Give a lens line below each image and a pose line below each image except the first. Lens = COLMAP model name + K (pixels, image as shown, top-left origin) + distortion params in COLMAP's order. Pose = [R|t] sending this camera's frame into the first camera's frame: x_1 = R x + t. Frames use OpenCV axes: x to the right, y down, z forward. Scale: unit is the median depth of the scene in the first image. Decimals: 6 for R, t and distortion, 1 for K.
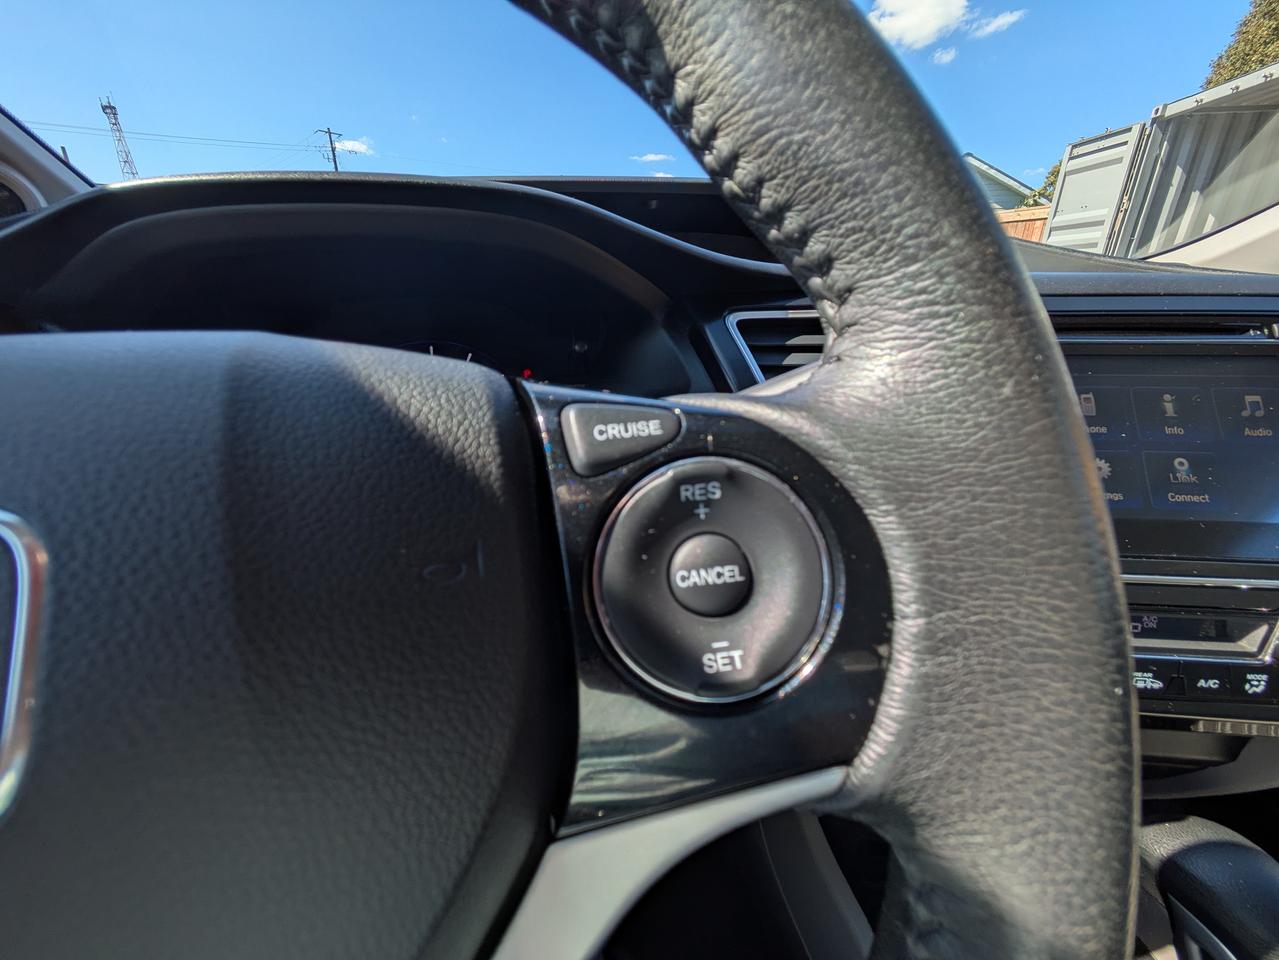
lens RADIAL K [[505.1, 0, 641.3], [0, 505.1, 482.3], [0, 0, 1]] dist [0.021582, -0.006799]
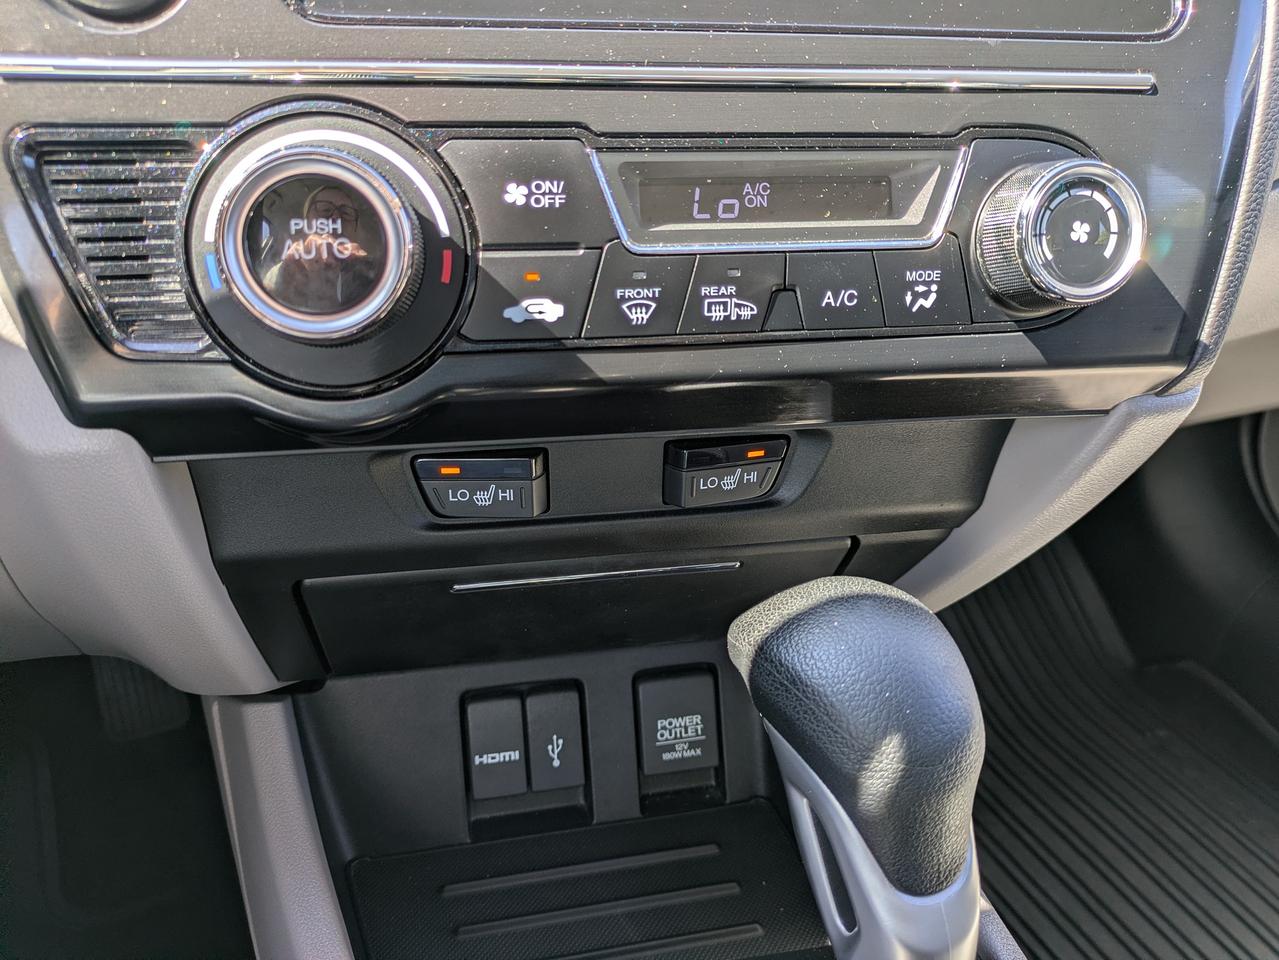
lens RADIAL K [[986.7, 0, 639.9], [0, 986.7, 482.6], [0, 0, 1]] dist [0.004343, -0.011507]
pose [[0.965002, -0.095903, 0.244079, 0.641436], [0.062104, 0.987830, 0.142601, 0.396923], [-0.254784, -0.122452, 0.959214, 0.125438]]
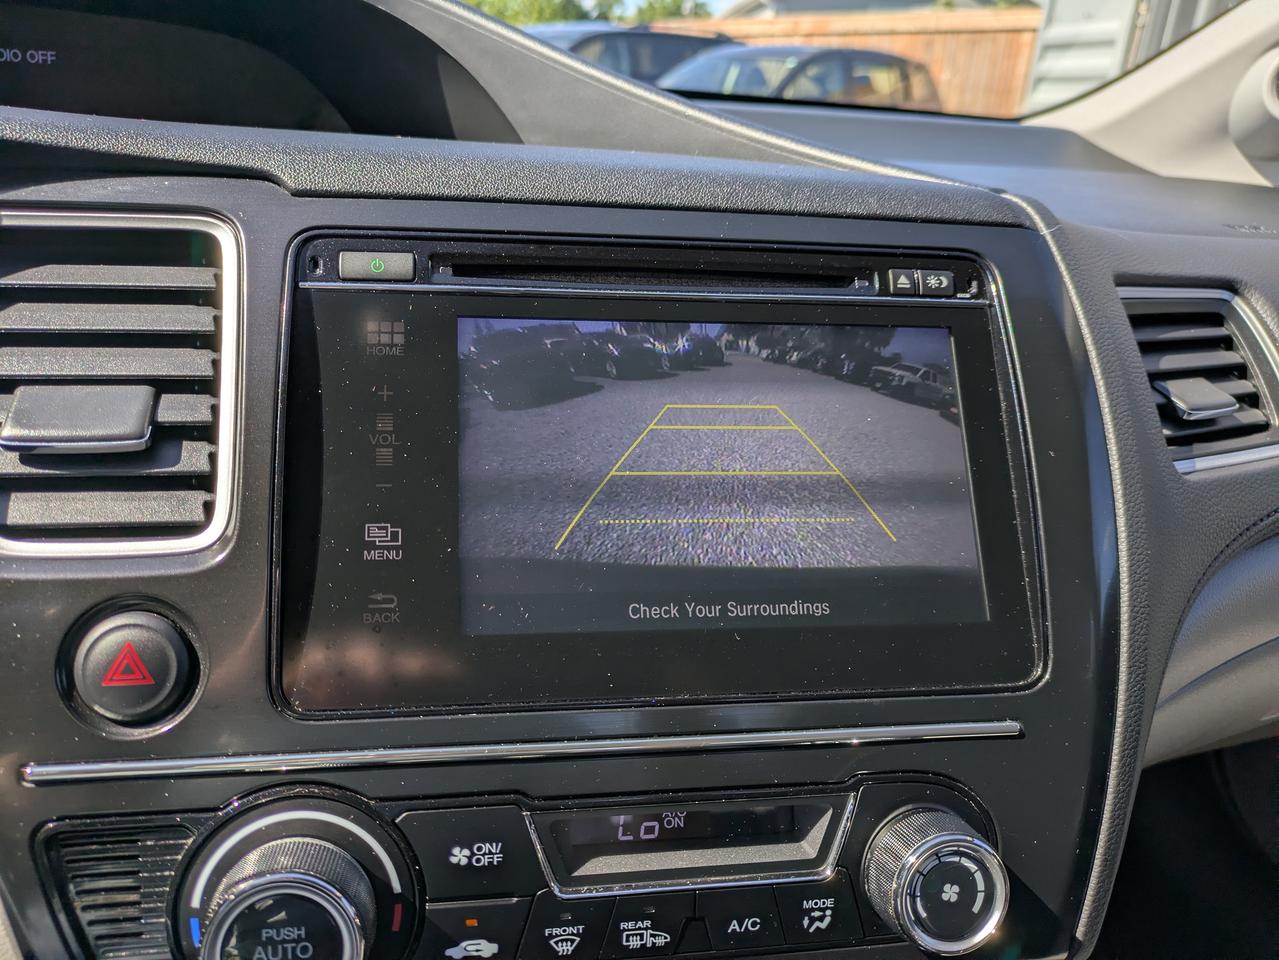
lens RADIAL K [[986.7, 0, 639.9], [0, 986.7, 482.6], [0, 0, 1]] dist [0.004343, -0.011507]
pose [[0.970448, -0.035225, 0.238725, 0.718514], [0.034847, 0.999376, 0.005804, -0.088666], [-0.238781, 0.002686, 0.971070, -0.004460]]
